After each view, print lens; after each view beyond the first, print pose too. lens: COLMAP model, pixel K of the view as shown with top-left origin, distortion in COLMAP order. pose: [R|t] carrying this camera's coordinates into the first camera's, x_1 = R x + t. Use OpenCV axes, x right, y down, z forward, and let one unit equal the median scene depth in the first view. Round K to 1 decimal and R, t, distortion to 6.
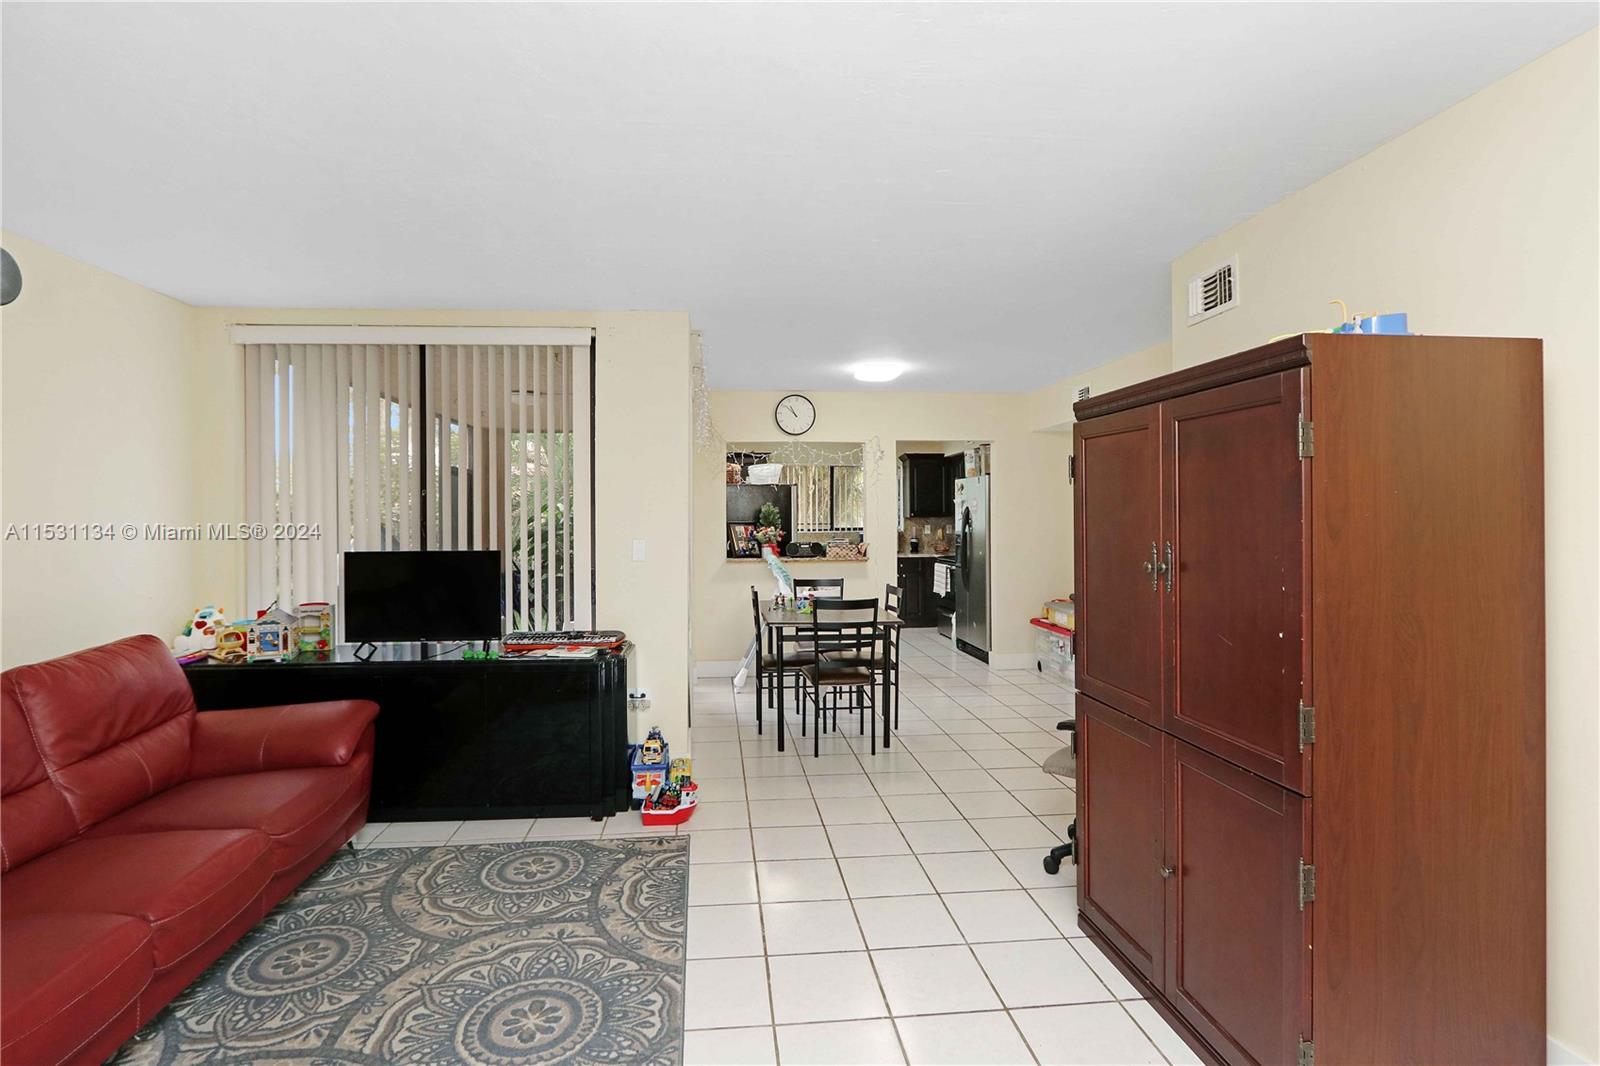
lens RADIAL K [[750.8, 0, 786.1], [0, 750.8, 521.8], [0, 0, 1]] dist [-0.019375, 0.002084]
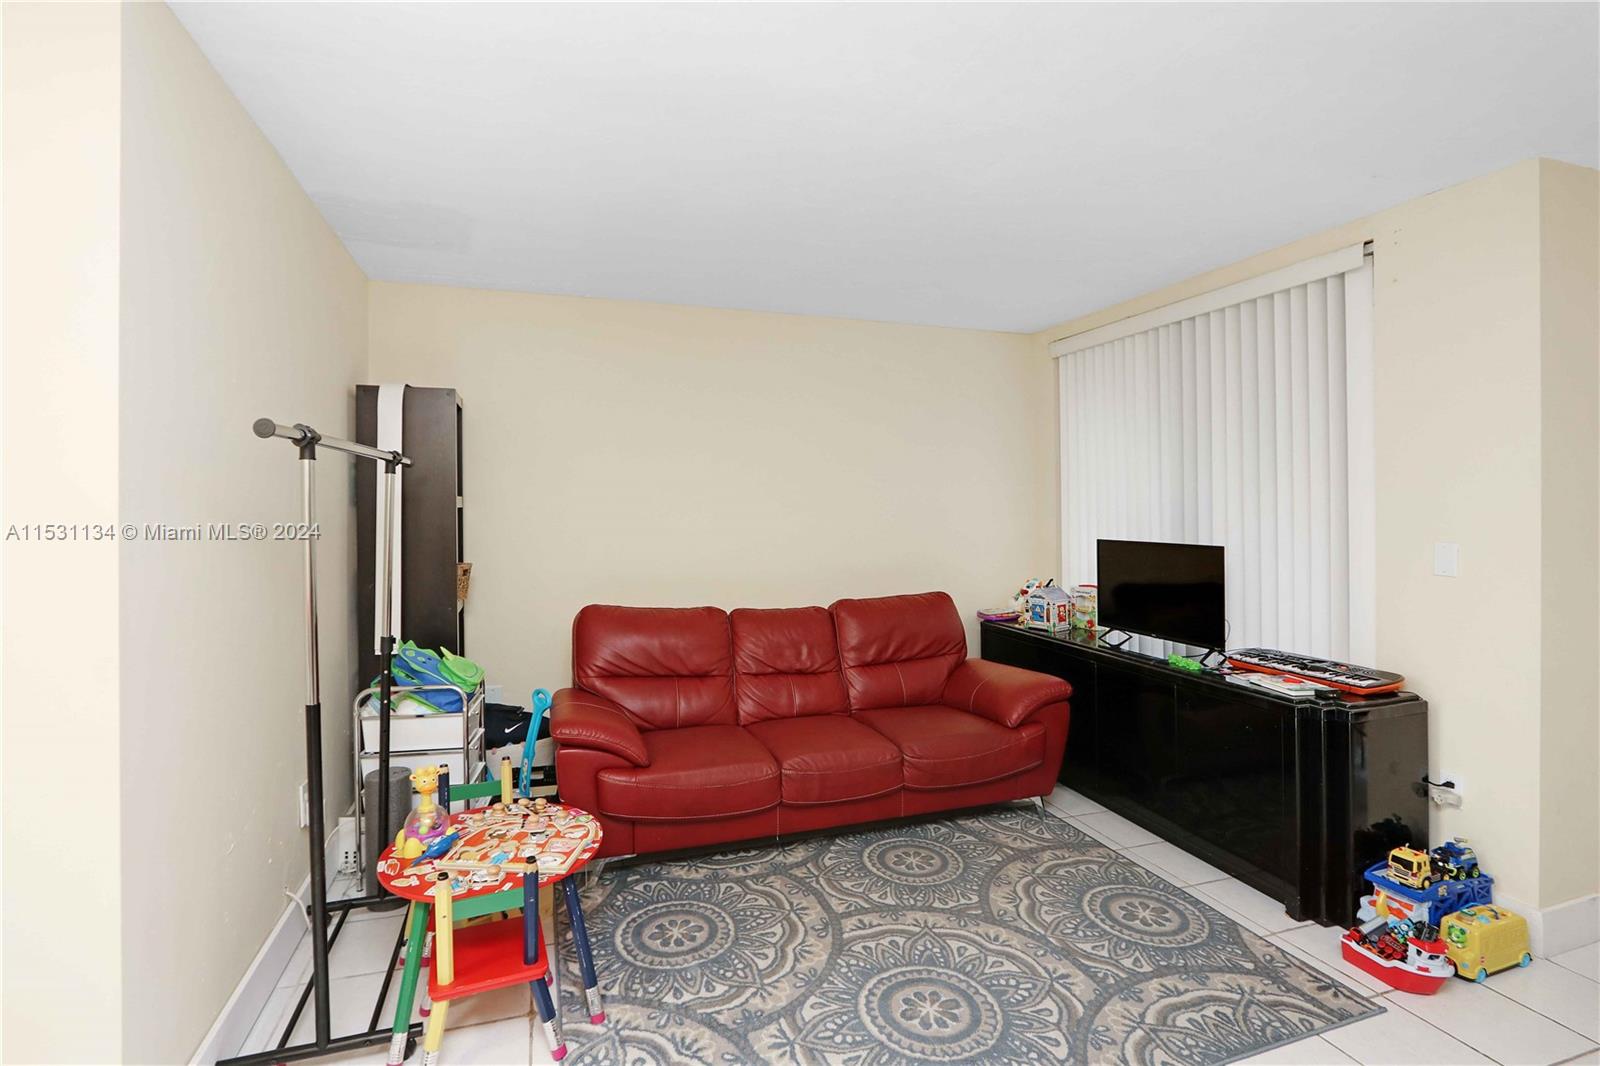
lens RADIAL K [[750.8, 0, 785.4], [0, 750.8, 538.4], [0, 0, 1]] dist [-0.019375, 0.002084]
pose [[0.211976, 0.048430, -0.976074, 0.392373], [-0.005998, 0.998817, 0.048256, -0.009540], [0.977256, -0.004374, 0.212016, 0.409647]]
